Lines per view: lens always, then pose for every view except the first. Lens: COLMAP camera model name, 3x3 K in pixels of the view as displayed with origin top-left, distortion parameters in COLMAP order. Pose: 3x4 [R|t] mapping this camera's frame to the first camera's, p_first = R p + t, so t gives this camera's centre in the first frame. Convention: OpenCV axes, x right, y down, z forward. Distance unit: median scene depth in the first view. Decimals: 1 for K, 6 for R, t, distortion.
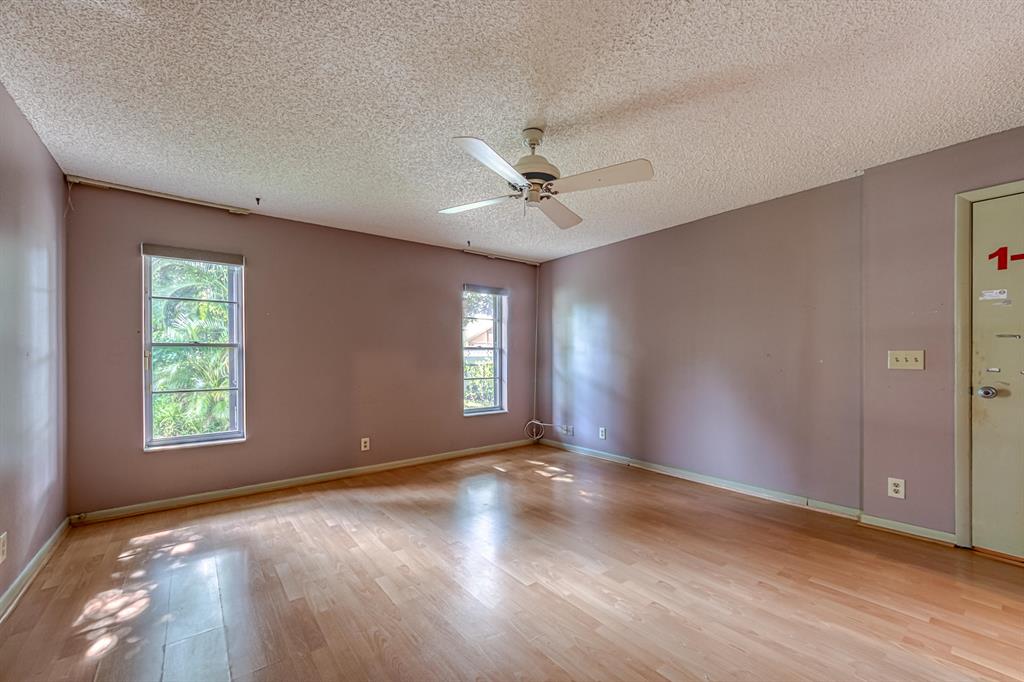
lens RADIAL K [[406.6, 0, 538.1], [0, 406.6, 355.2], [0, 0, 1]] dist [-0.015182, 0.000067]
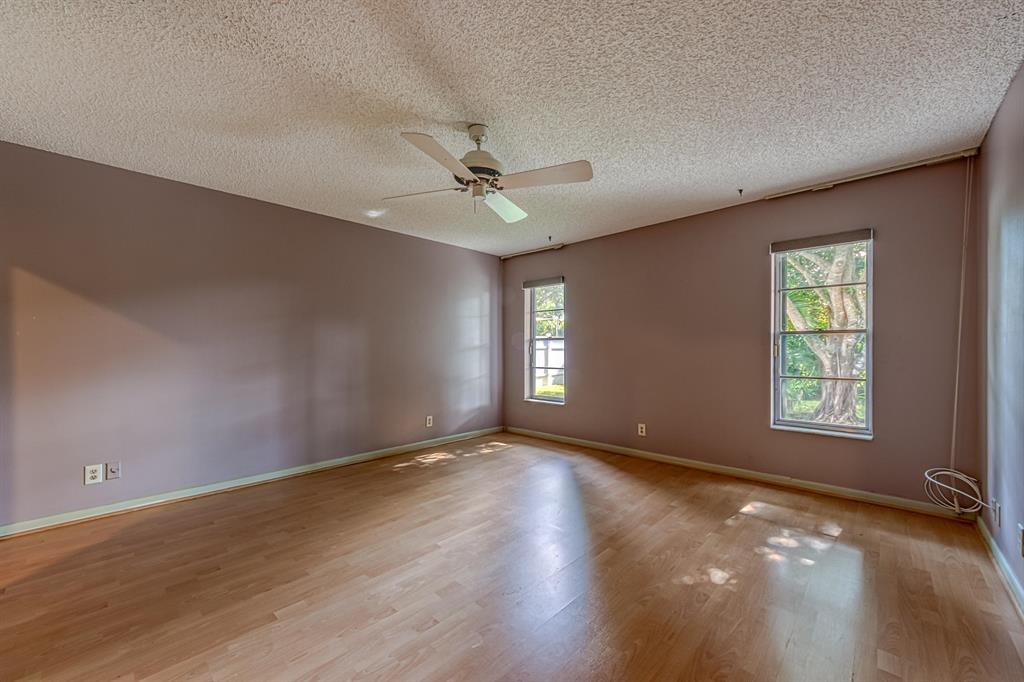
lens RADIAL K [[416.1, 0, 513.2], [0, 416.1, 348.3], [0, 0, 1]] dist [0.001678, -0.000123]
pose [[0.098020, 0.010779, -0.995126, 0.779673], [0.012960, 0.999843, 0.012107, -0.010192], [0.995100, -0.014084, 0.097865, 0.722165]]
